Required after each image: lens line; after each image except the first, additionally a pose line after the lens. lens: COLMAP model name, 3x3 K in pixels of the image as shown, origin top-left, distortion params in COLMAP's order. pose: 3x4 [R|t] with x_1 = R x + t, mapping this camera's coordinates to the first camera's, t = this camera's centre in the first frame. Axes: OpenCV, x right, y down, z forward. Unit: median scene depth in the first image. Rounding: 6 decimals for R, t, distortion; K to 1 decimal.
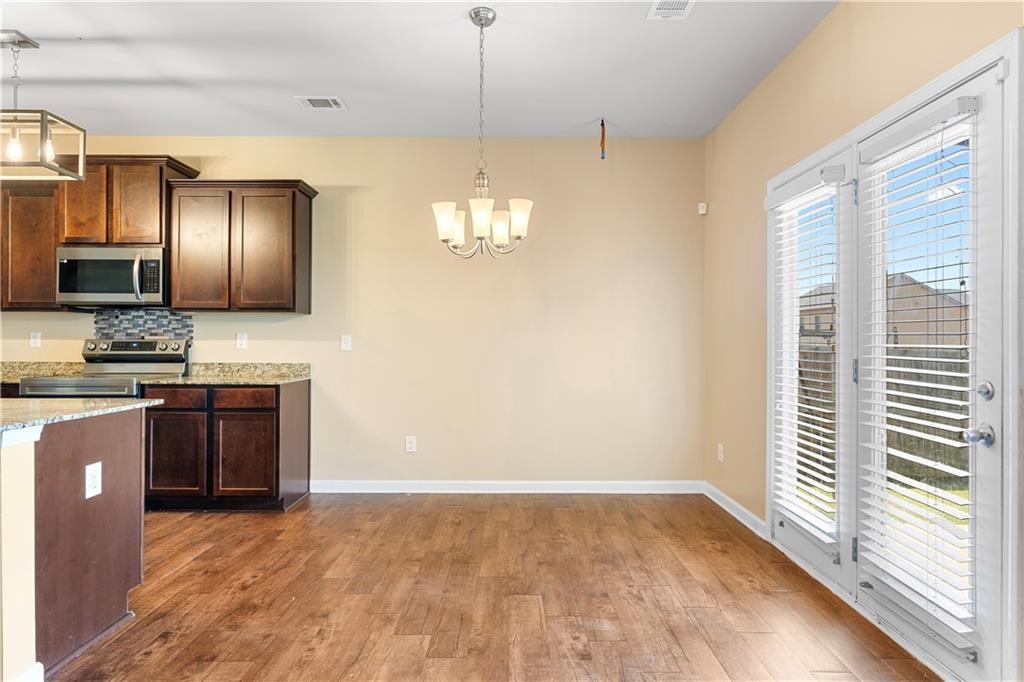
lens RADIAL K [[577.9, 0, 510.3], [0, 577.9, 338.5], [0, 0, 1]] dist [-0.004732, 0.000452]
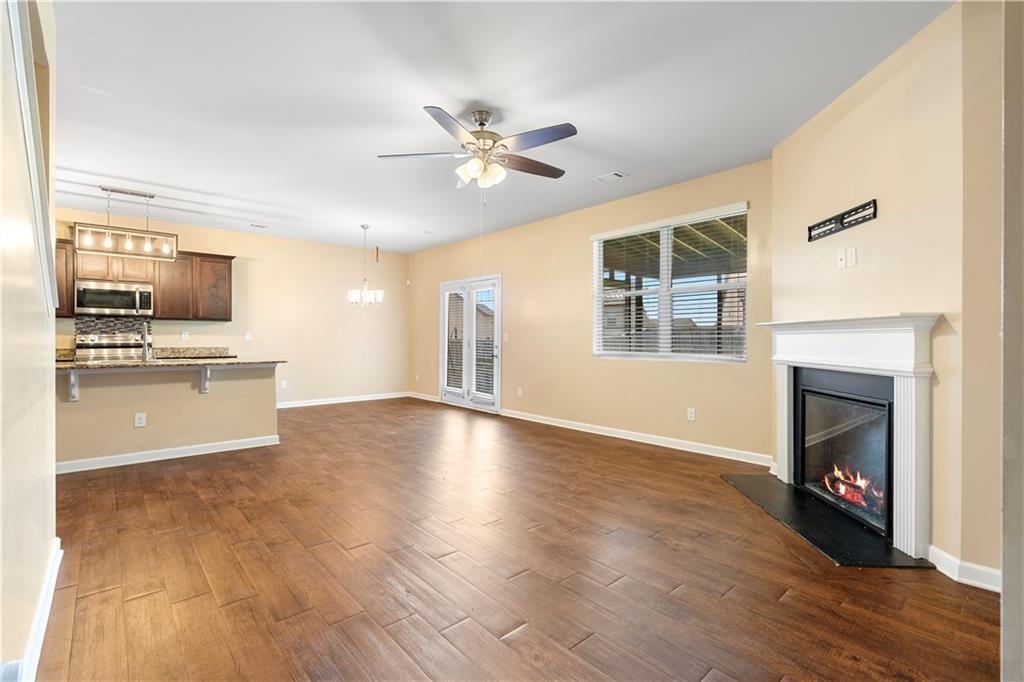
lens RADIAL K [[466.1, 0, 511.9], [0, 466.1, 345.1], [0, 0, 1]] dist [-0.013981, 0.000415]
pose [[0.748465, -0.013345, 0.663040, -0.719194], [-0.004398, 0.999676, 0.025084, -0.007487], [-0.663160, -0.021691, 0.748164, -0.868275]]
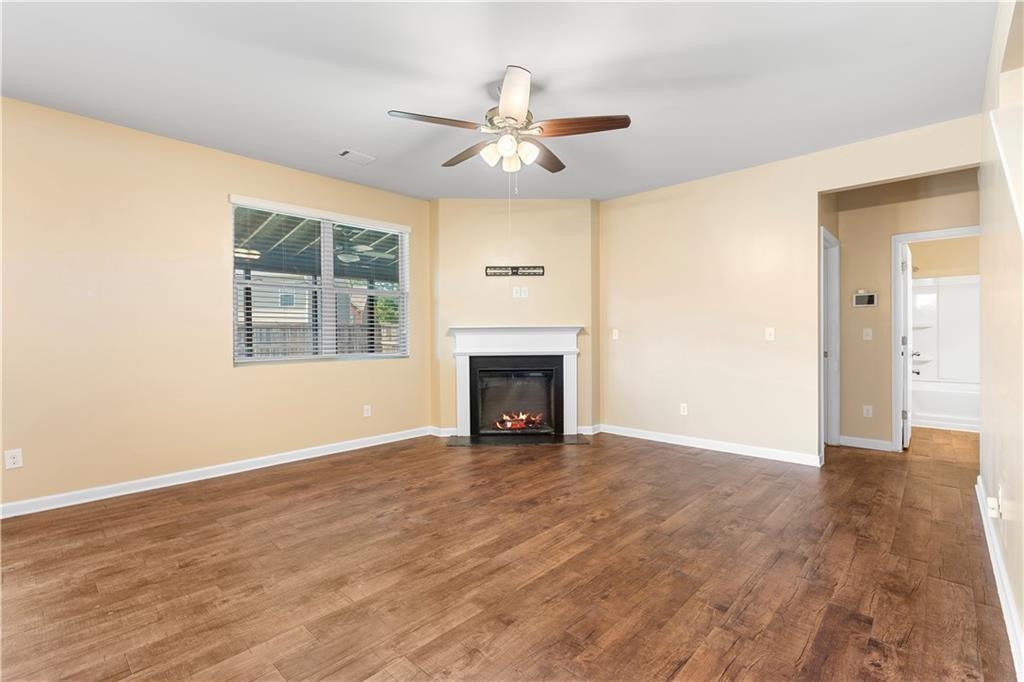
lens RADIAL K [[464.6, 0, 511.5], [0, 464.6, 337.6], [0, 0, 1]] dist [-0.004683, 0.000089]
pose [[-0.728732, -0.001163, 0.684798, -0.721064], [-0.000857, 0.999999, 0.000787, -0.001547], [-0.684798, -0.000013, -0.728733, 0.302579]]
